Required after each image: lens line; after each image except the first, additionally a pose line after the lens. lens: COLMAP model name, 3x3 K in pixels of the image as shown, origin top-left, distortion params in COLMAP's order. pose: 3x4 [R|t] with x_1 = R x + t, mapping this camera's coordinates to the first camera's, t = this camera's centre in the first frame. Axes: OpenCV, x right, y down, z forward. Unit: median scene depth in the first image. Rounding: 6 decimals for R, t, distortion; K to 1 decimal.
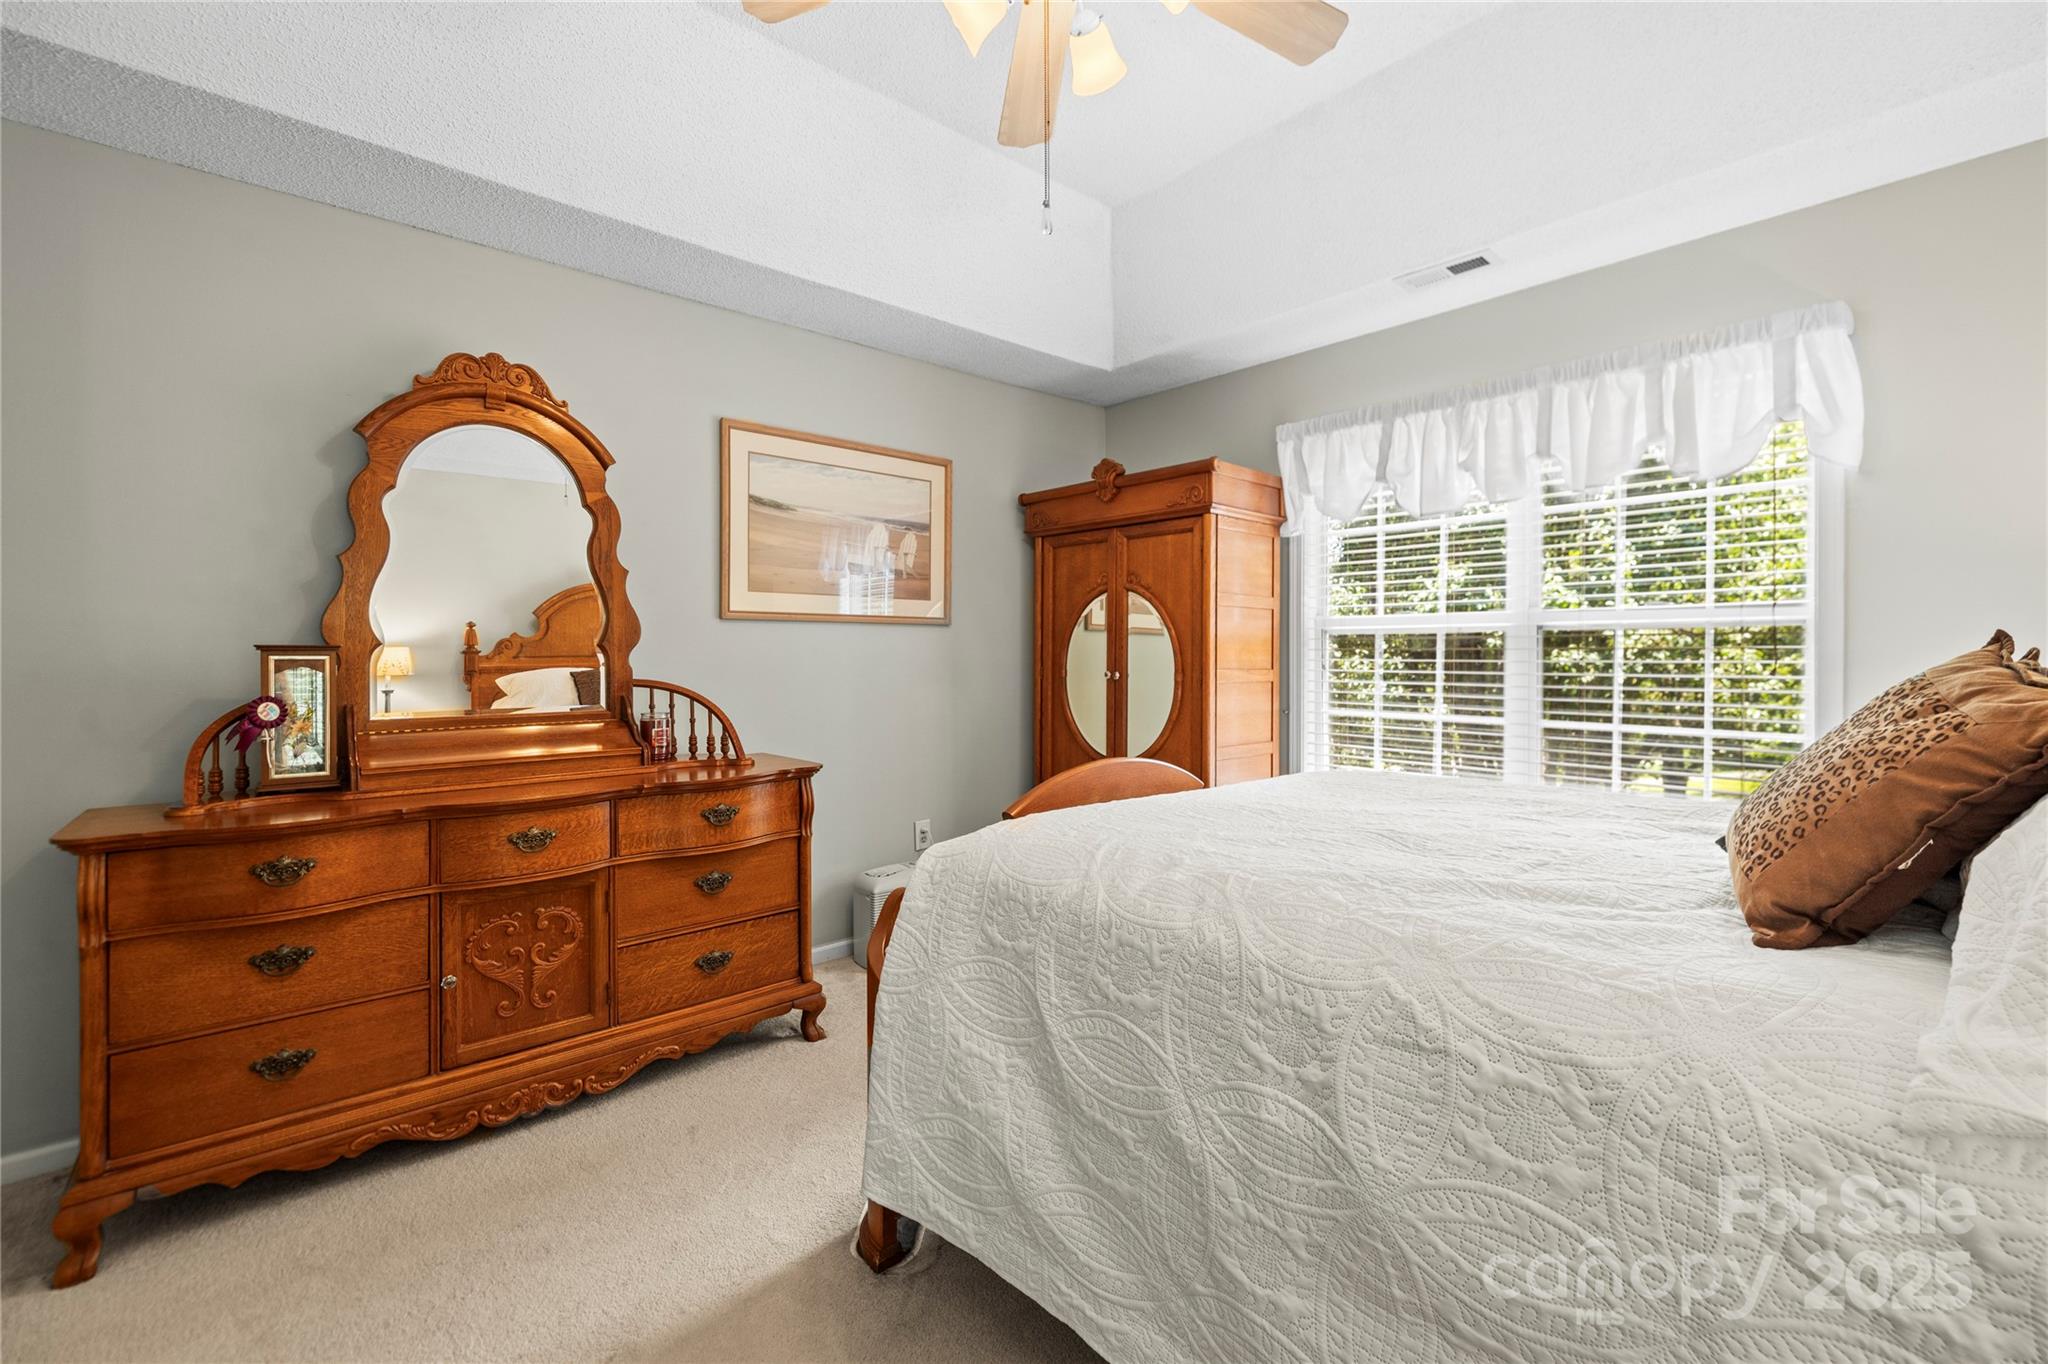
lens RADIAL K [[866.0, 0, 1024.6], [0, 866.0, 666.5], [0, 0, 1]] dist [-0.003223, -0.000605]
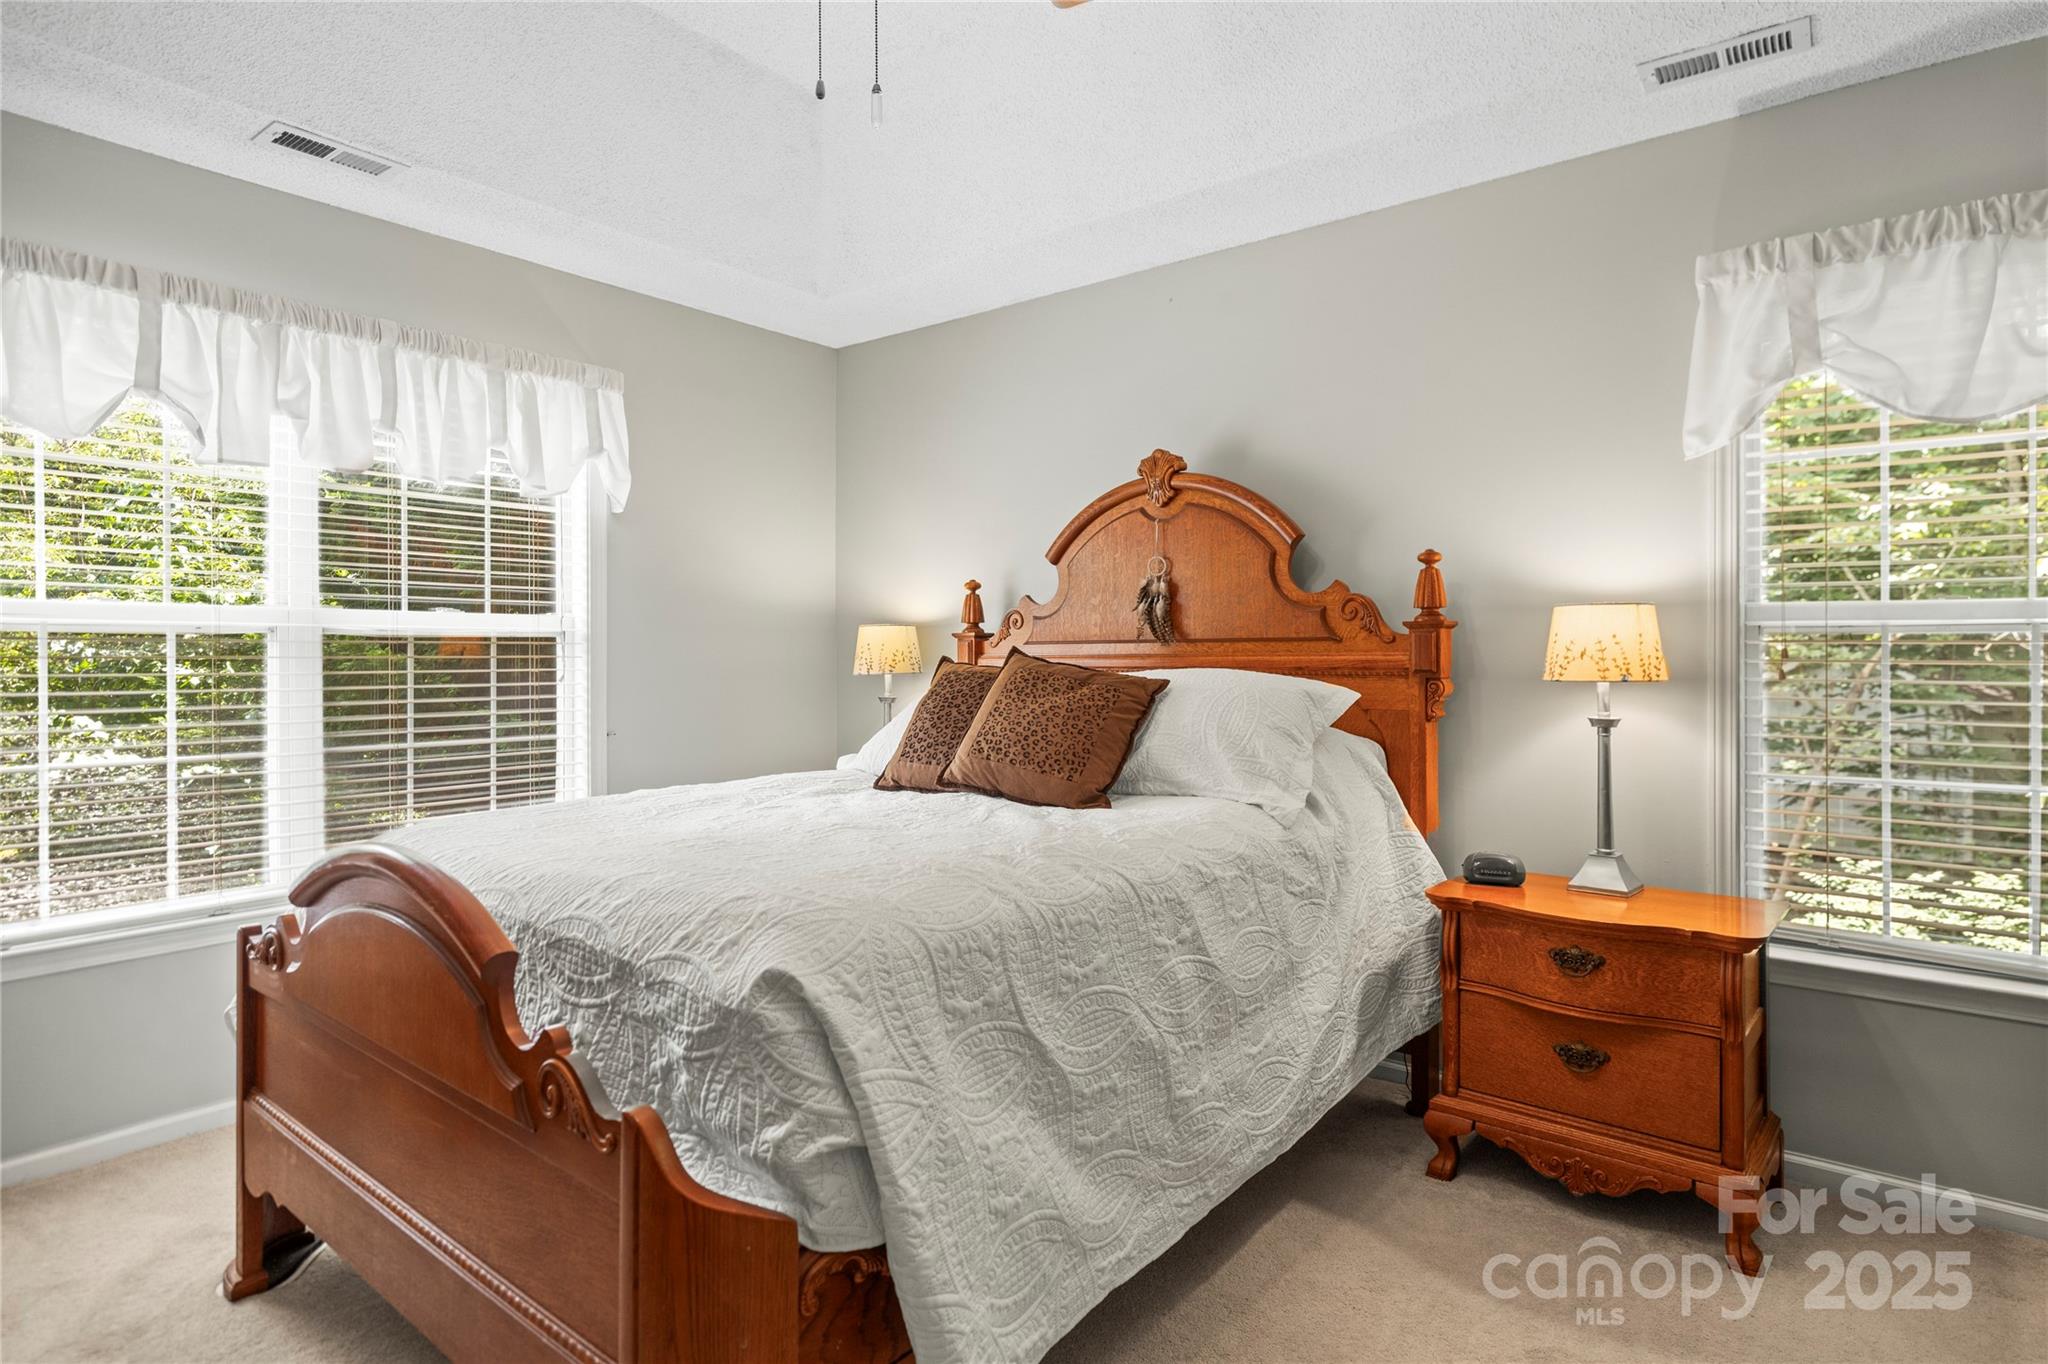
lens RADIAL K [[1095.1, 0, 1024.0], [0, 1095.1, 682.0], [0, 0, 1]] dist [-0.017622, 0.000147]
pose [[-0.174365, -0.017240, 0.984530, -0.663952], [0.021311, 0.999546, 0.021278, -0.007193], [-0.984450, 0.024692, -0.173918, 0.709533]]
